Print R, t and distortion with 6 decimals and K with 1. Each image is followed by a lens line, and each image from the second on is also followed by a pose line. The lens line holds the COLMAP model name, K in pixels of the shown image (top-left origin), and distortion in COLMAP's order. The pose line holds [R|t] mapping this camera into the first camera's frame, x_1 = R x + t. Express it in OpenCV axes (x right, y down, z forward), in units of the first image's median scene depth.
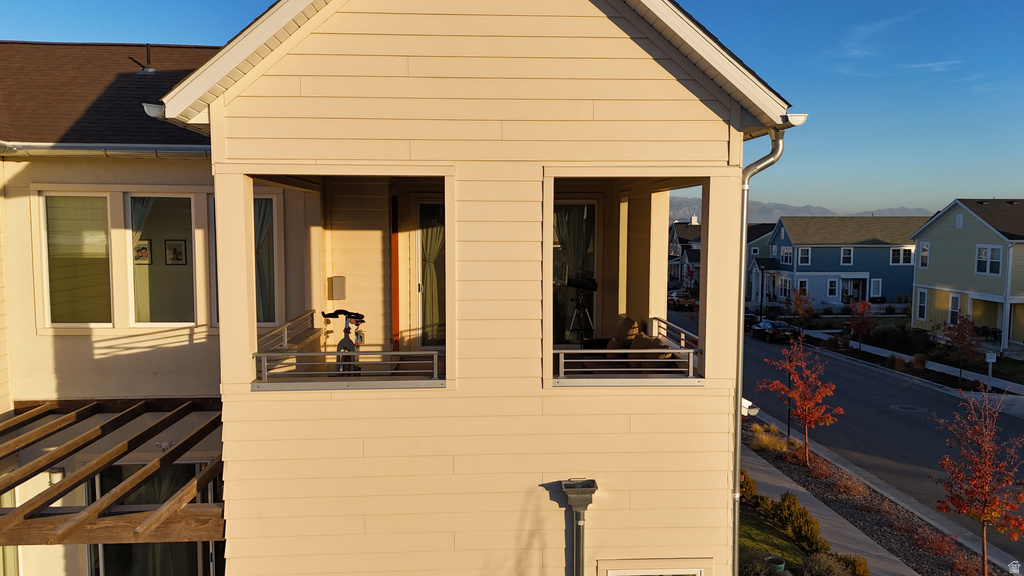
lens RADIAL K [[769.4, 0, 512.0], [0, 769.4, 288.0], [0, 0, 1]] dist [0.046206, -0.004992]
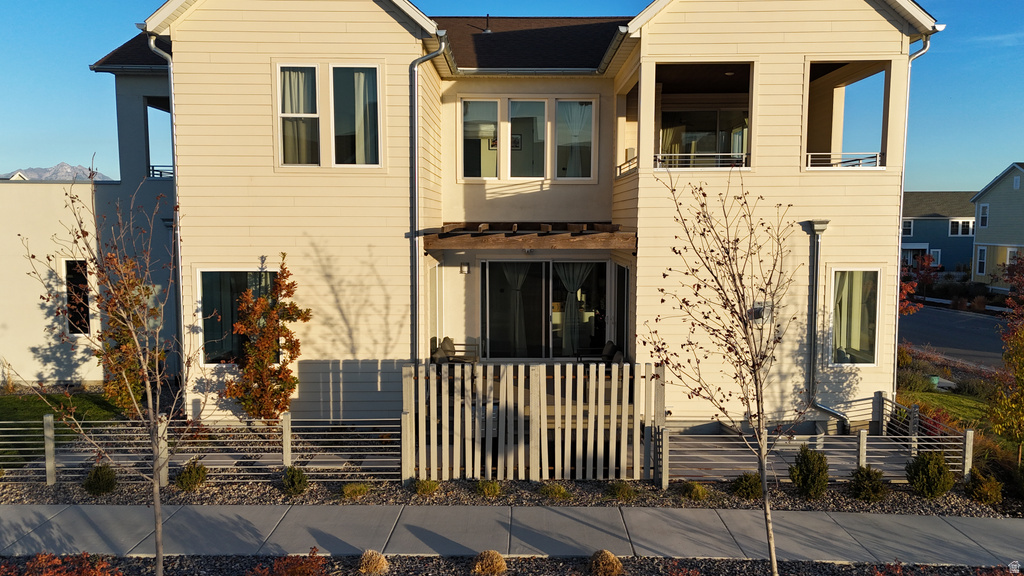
lens RADIAL K [[769.3, 0, 512.0], [0, 769.3, 288.0], [0, 0, 1]] dist [0.053475, -0.005825]
pose [[0.998811, 0.001766, -0.048709, -0.400454], [-0.001879, 0.999996, -0.002273, 0.290431], [0.048705, 0.002362, 0.998810, -0.673799]]
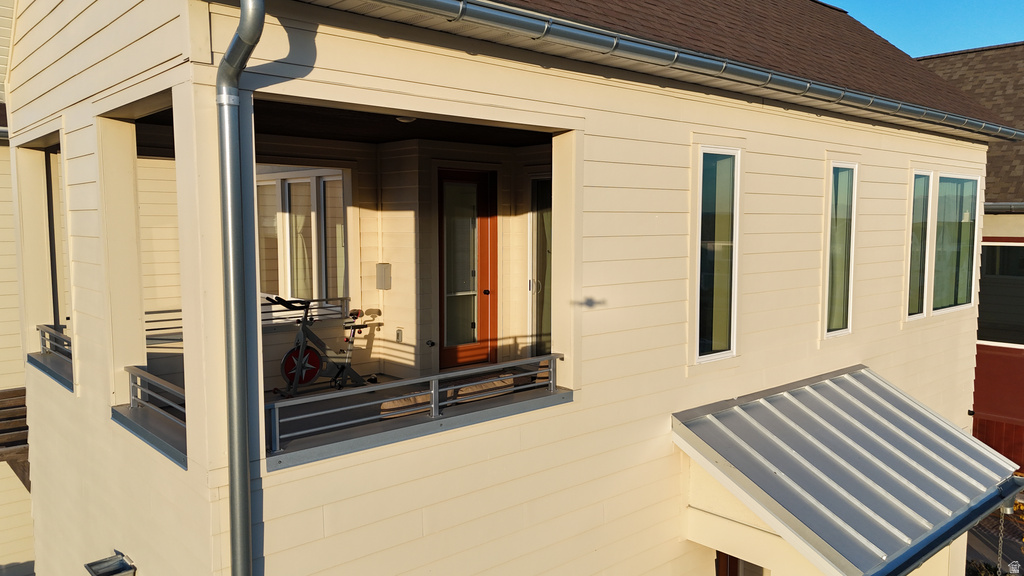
lens RADIAL K [[754.4, 0, 535.1], [0, 754.4, 289.6], [0, 0, 1]] dist [-0.002374, -0.001544]
pose [[0.642225, 0.067500, -0.763538, 0.555351], [-0.066170, 0.997279, 0.032508, -0.024347], [0.763654, 0.029646, 0.644944, 0.573757]]
